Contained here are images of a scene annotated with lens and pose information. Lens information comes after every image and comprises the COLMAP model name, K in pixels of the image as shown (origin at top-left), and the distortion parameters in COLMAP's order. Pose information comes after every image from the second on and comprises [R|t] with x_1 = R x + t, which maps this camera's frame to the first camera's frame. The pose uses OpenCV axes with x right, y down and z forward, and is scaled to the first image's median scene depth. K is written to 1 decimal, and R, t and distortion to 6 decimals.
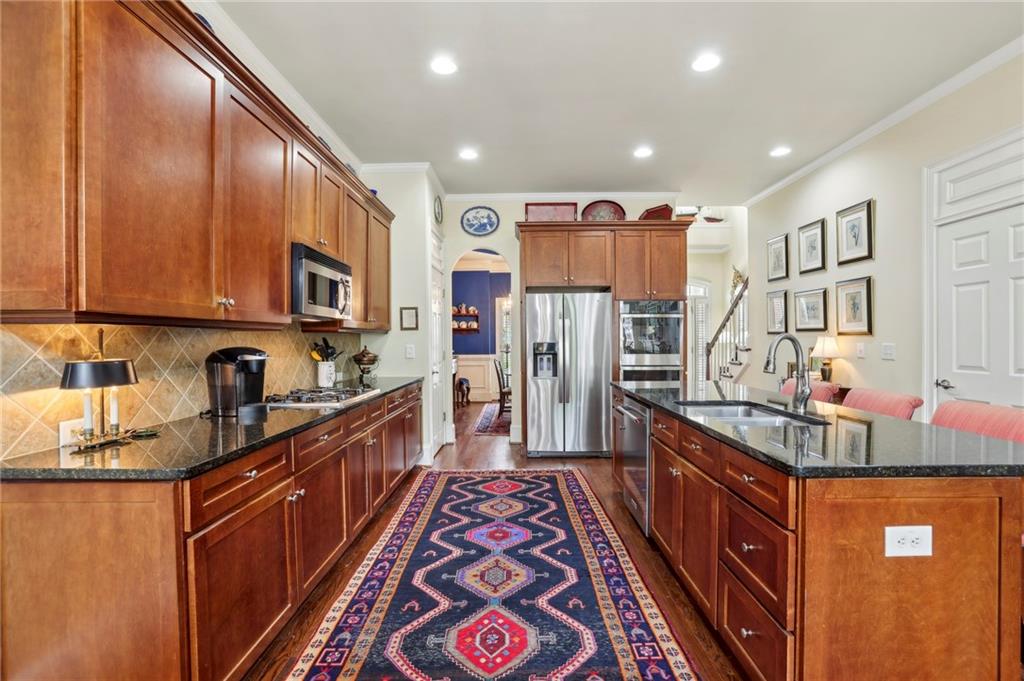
lens RADIAL K [[451.6, 0, 513.4], [0, 451.6, 343.9], [0, 0, 1]] dist [-0.022511, 0.004400]
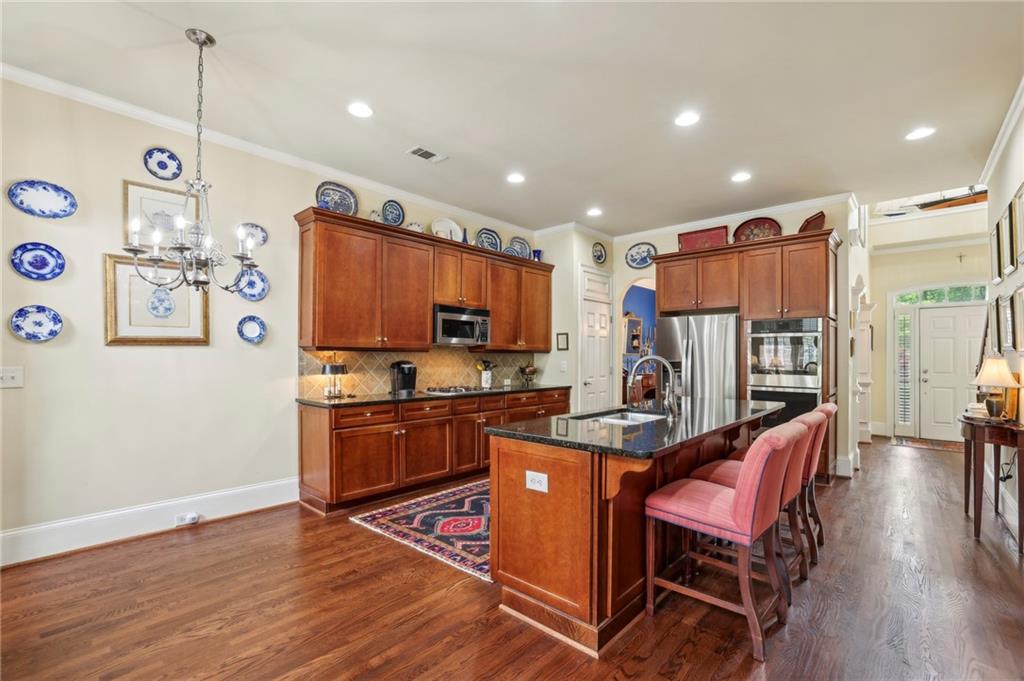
lens RADIAL K [[451.6, 0, 515.8], [0, 451.6, 355.4], [0, 0, 1]] dist [-0.022511, 0.004400]
pose [[0.758291, 0.008256, -0.651864, 0.870385], [-0.015381, 0.999868, -0.005229, -0.010593], [0.651735, 0.013992, 0.758317, -0.160749]]
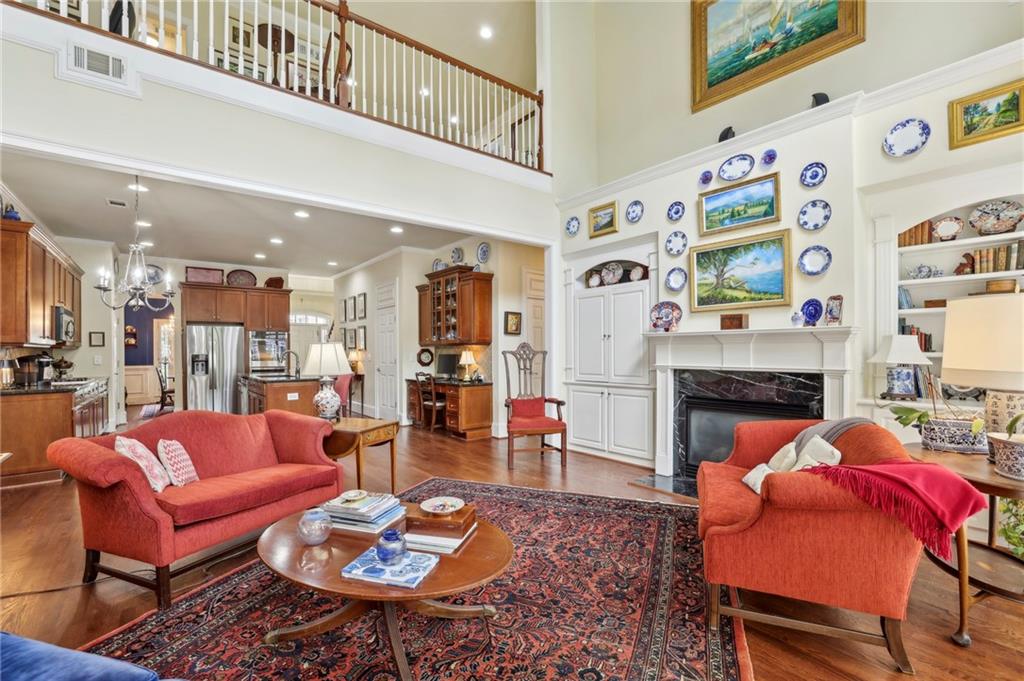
lens RADIAL K [[451.6, 0, 504.8], [0, 451.6, 357.8], [0, 0, 1]] dist [-0.022511, 0.004400]
pose [[0.790291, -0.003411, 0.612722, -0.095796], [0.004897, 0.999988, -0.000749, 0.027431], [-0.612712, 0.003592, 0.790298, -1.784721]]
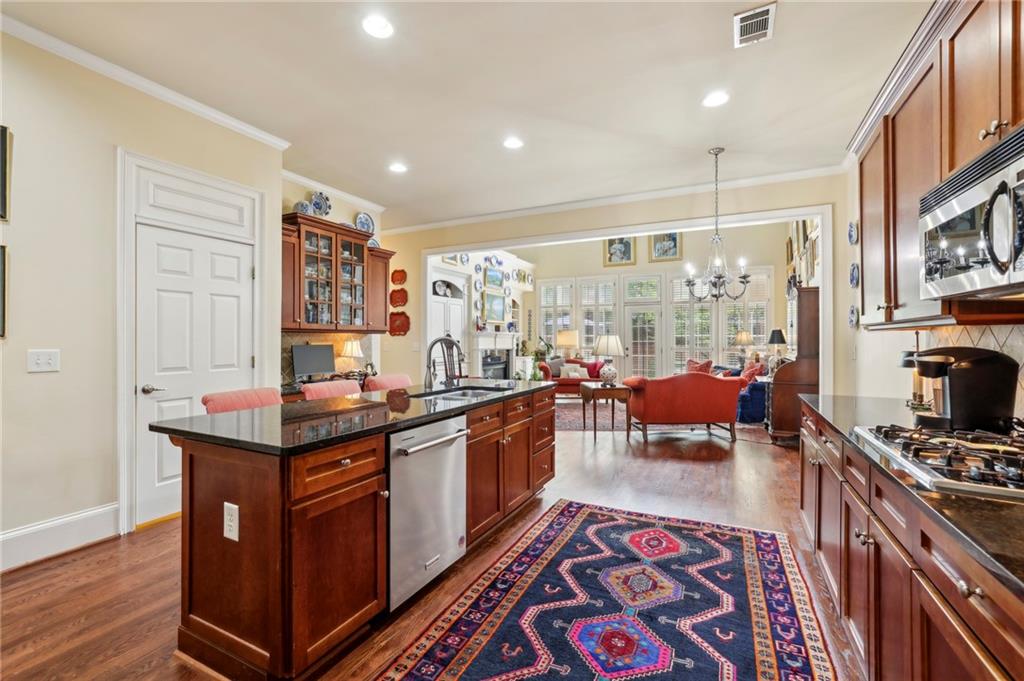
lens RADIAL K [[451.6, 0, 496.8], [0, 451.6, 336.0], [0, 0, 1]] dist [-0.022511, 0.004400]
pose [[-0.887240, 0.009332, 0.461214, -0.186065], [0.009718, 0.999952, -0.001538, -0.018892], [-0.461206, 0.003118, -0.887288, 1.723692]]
